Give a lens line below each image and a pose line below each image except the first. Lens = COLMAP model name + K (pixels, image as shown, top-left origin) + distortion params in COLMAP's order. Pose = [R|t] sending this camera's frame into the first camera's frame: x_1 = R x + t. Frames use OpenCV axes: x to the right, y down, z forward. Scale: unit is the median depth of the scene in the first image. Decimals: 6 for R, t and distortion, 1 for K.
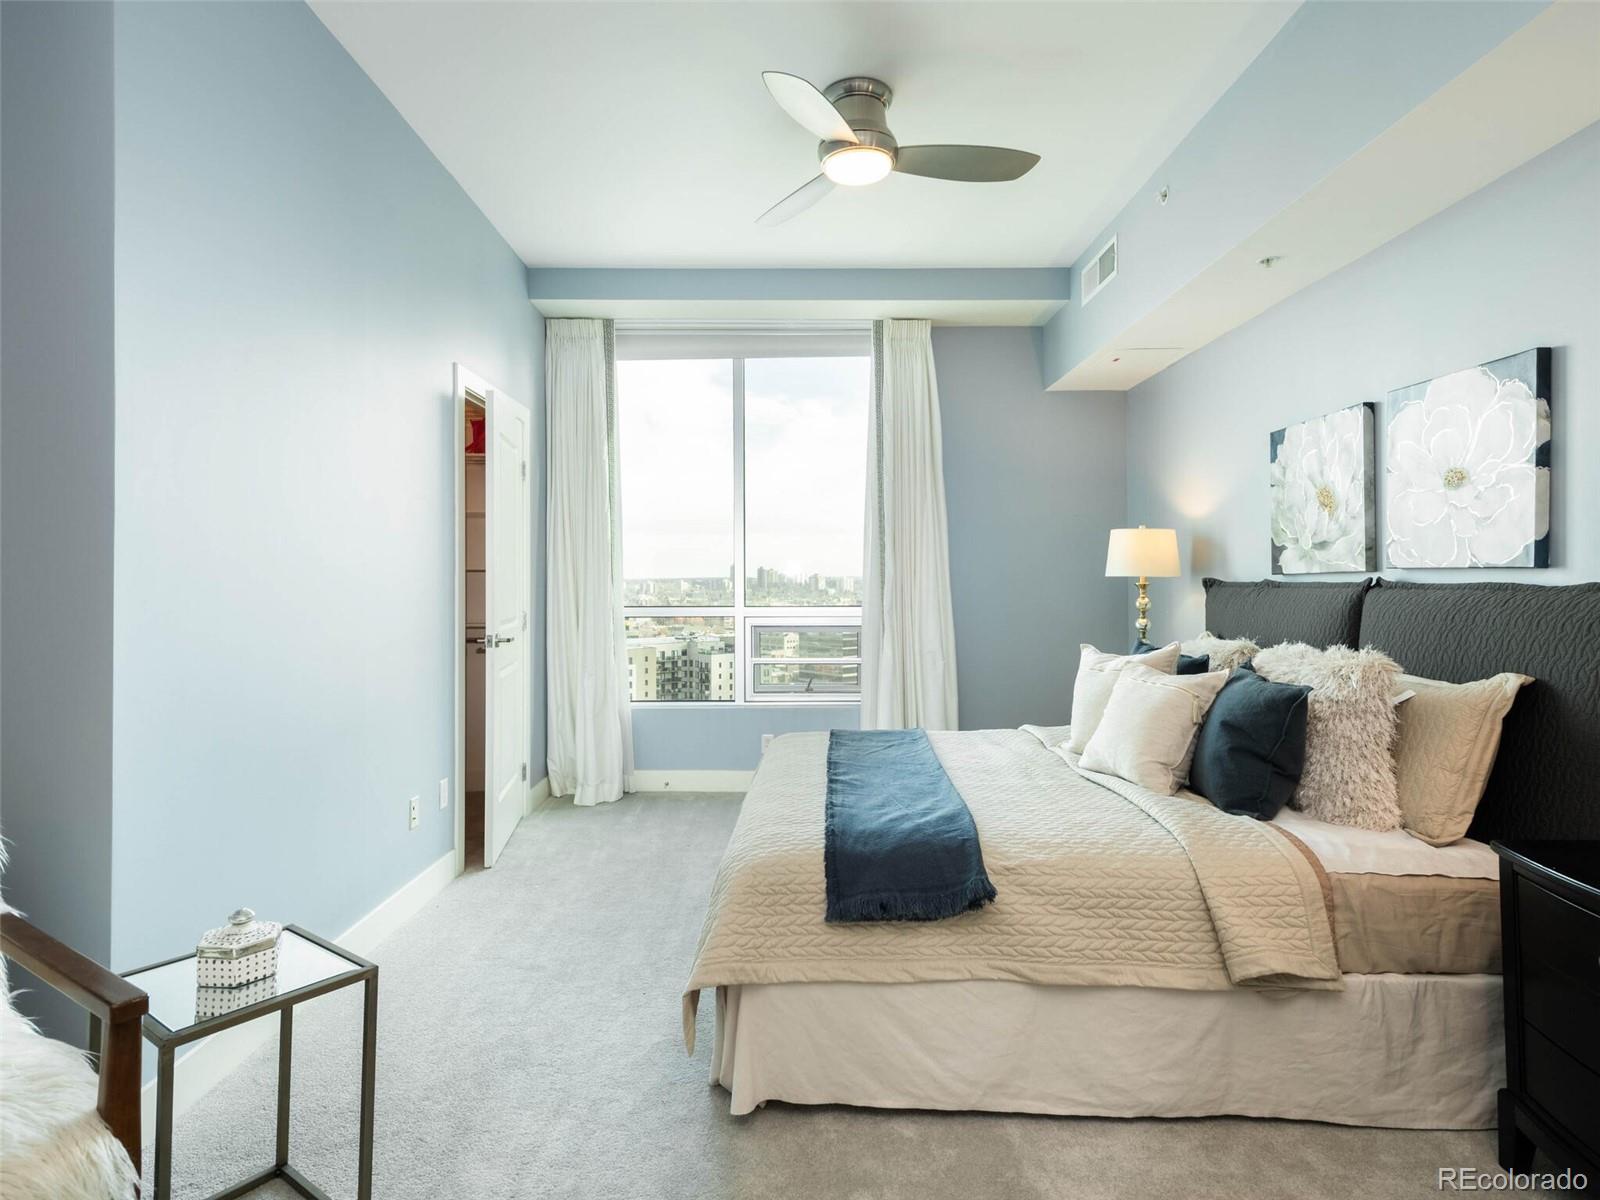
lens RADIAL K [[851.4, 0, 810.1], [0, 851.4, 576.9], [0, 0, 1]] dist [0.005178, -0.004136]
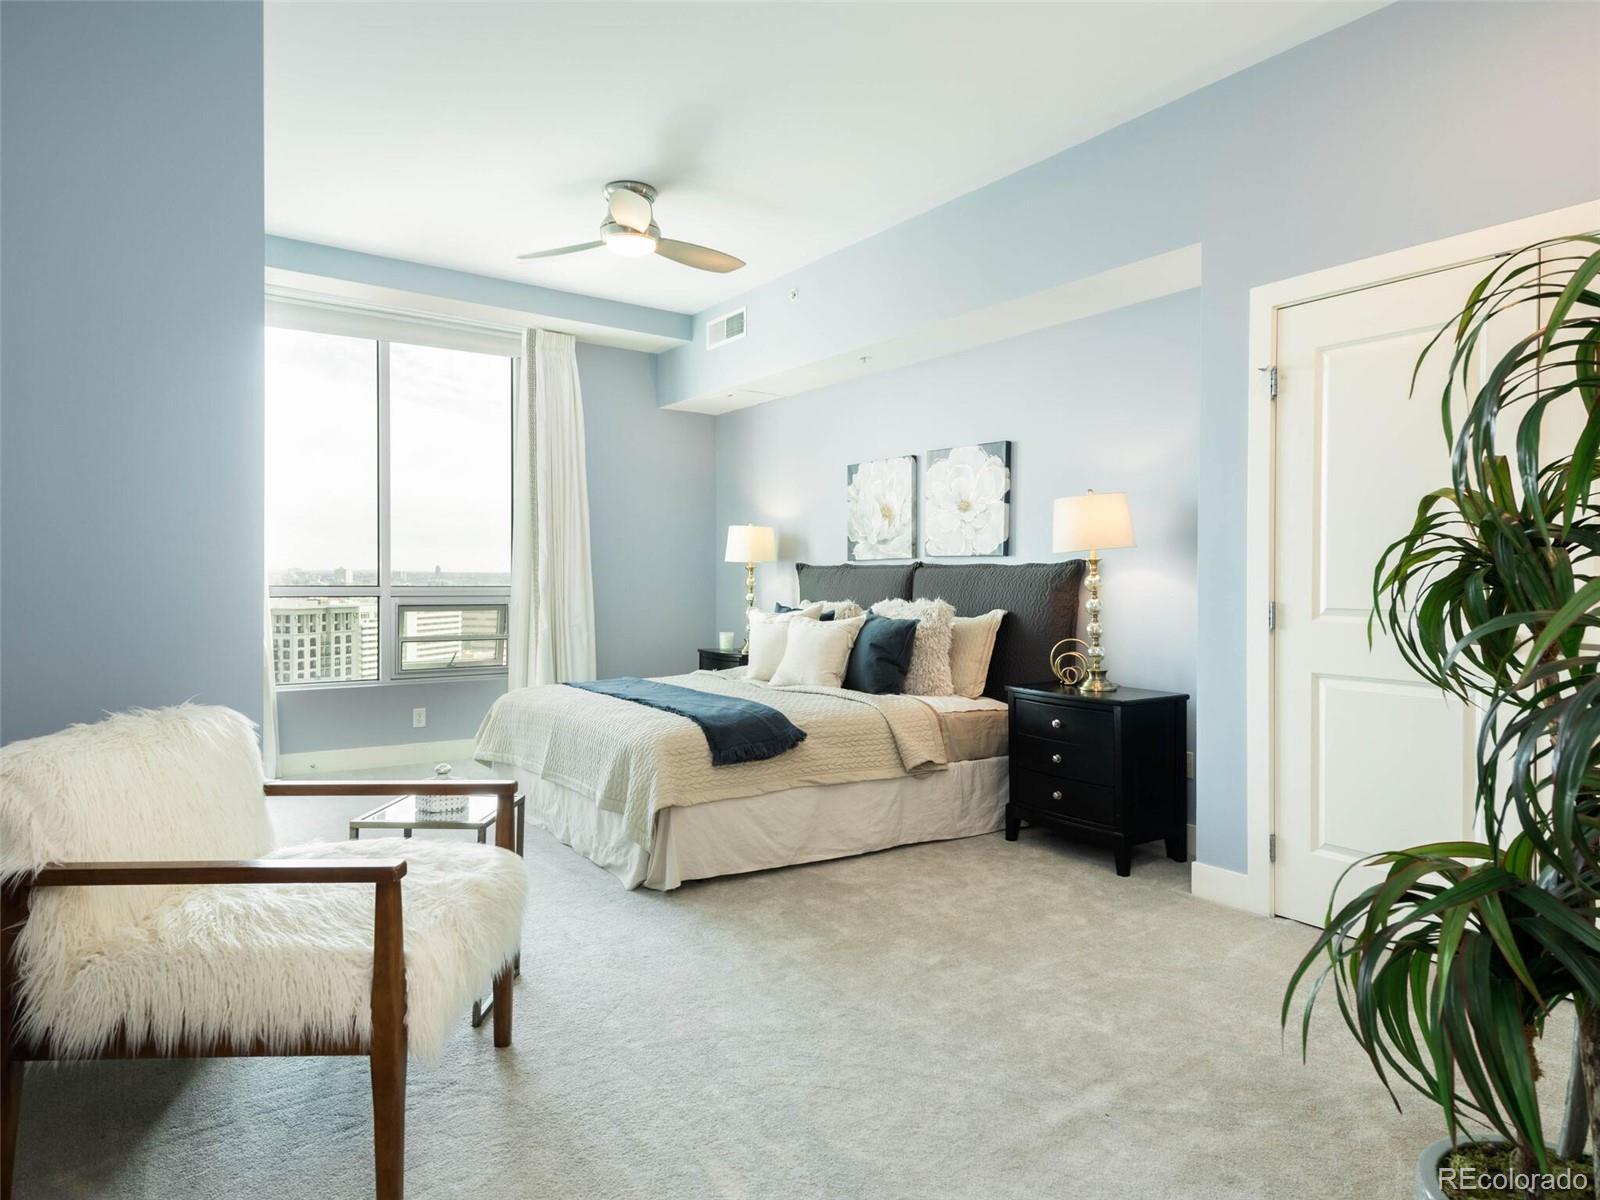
lens RADIAL K [[949.4, 0, 793.0], [0, 949.4, 597.5], [0, 0, 1]] dist [0.003015, -0.000260]
pose [[0.812251, -0.004682, 0.583289, -0.757337], [-0.010229, 0.999700, 0.022268, 0.038643], [-0.583218, -0.024053, 0.811959, -0.445809]]
